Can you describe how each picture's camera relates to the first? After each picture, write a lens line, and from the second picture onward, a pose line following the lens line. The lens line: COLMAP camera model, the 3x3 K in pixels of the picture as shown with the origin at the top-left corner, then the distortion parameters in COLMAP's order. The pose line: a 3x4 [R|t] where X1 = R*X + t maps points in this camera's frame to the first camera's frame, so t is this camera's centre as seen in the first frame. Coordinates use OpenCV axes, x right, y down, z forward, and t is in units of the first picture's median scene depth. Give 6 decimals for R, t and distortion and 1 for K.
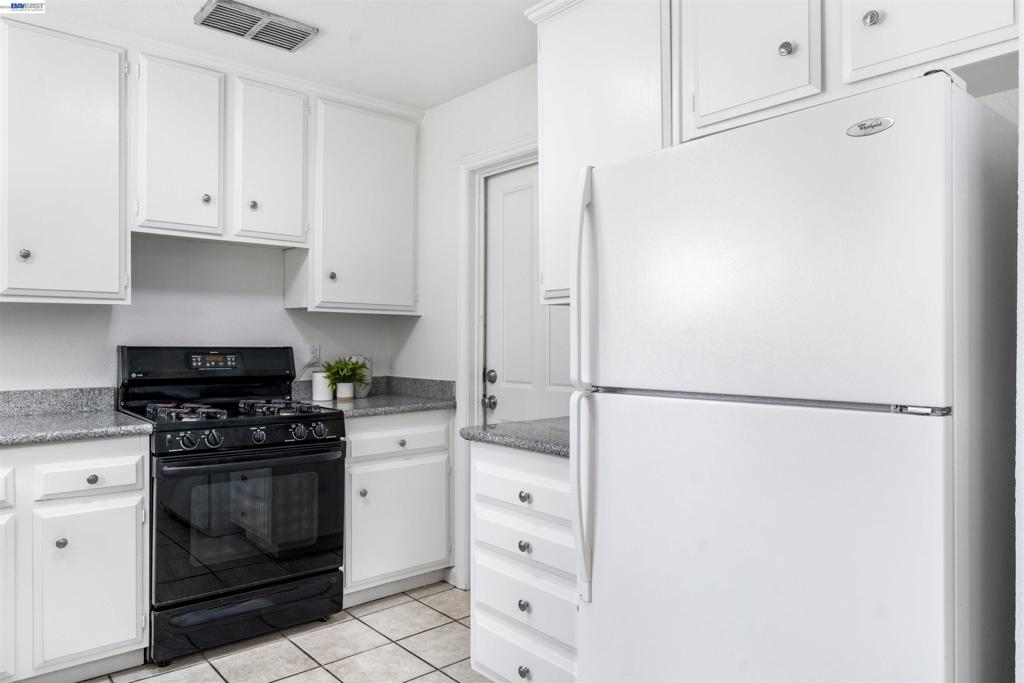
lens RADIAL K [[681.8, 0, 508.8], [0, 681.8, 348.0], [0, 0, 1]] dist [-0.006604, 0.007312]
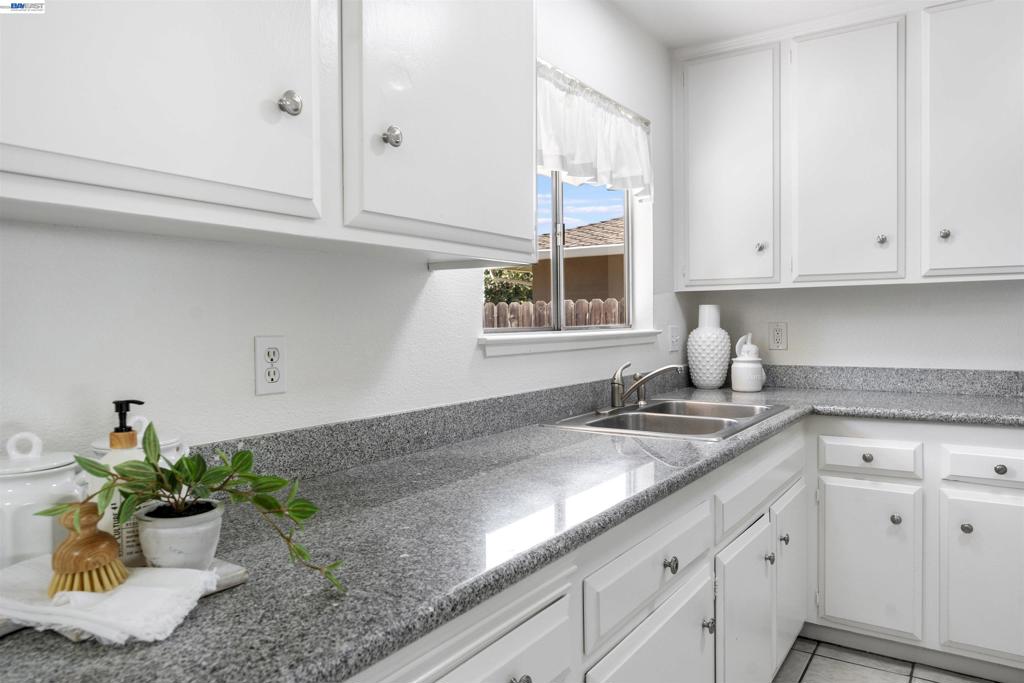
lens RADIAL K [[698.8, 0, 510.6], [0, 698.8, 336.4], [0, 0, 1]] dist [0.000843, -0.008154]
pose [[0.260912, 0.016385, -0.965224, 0.105140], [-0.003519, 0.999865, 0.016022, -0.000614], [0.965356, -0.000783, 0.260934, 0.090291]]
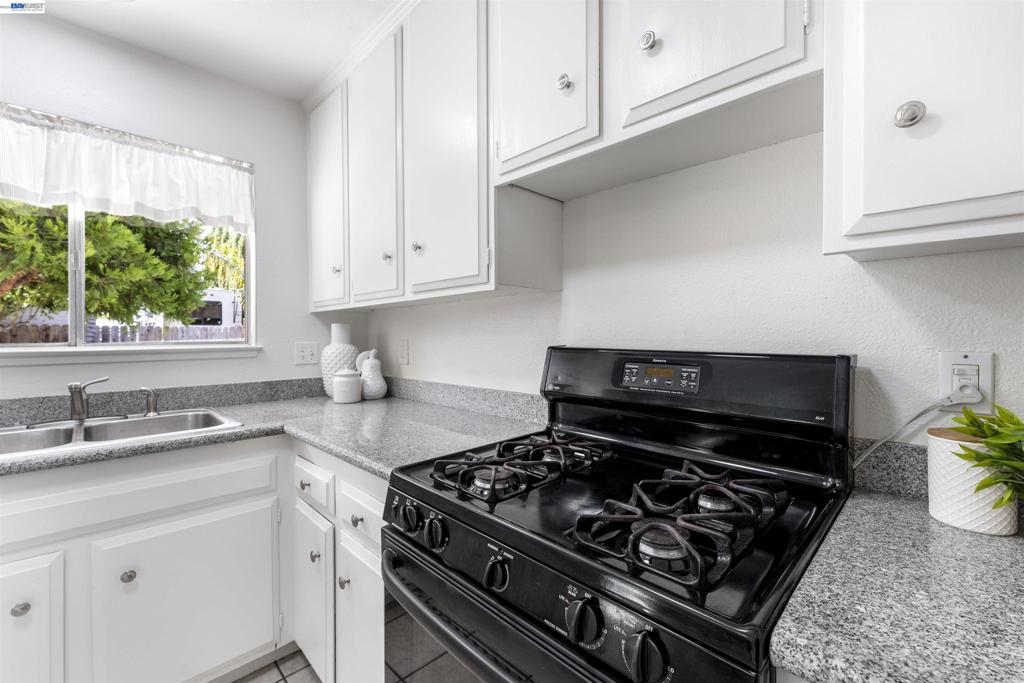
lens RADIAL K [[417.9, 0, 515.0], [0, 417.9, 339.9], [0, 0, 1]] dist [-0.003306, 0.000403]
pose [[0.060110, 0.008146, -0.998159, -0.107003], [-0.008945, 0.999931, 0.007621, -0.013399], [0.998152, 0.008471, 0.060178, 0.942390]]
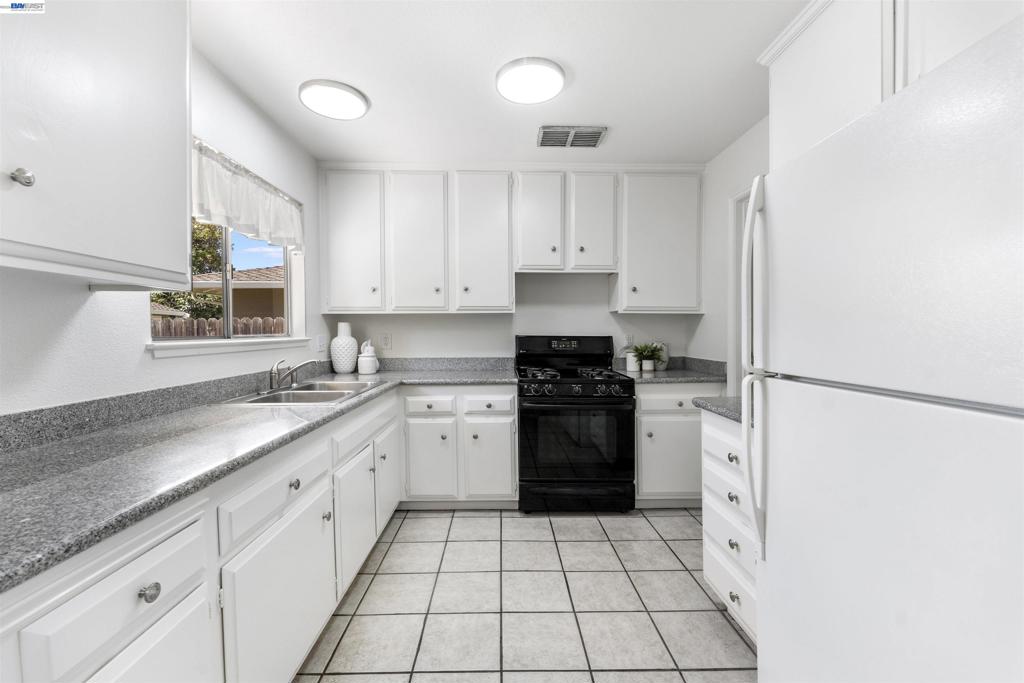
lens RADIAL K [[417.9, 0, 509.9], [0, 417.9, 347.1], [0, 0, 1]] dist [-0.003306, 0.000403]
pose [[0.769782, 0.019985, -0.637994, 0.142026], [-0.004381, 0.999652, 0.026028, -0.000301], [0.638292, -0.017241, 0.769601, 0.120081]]
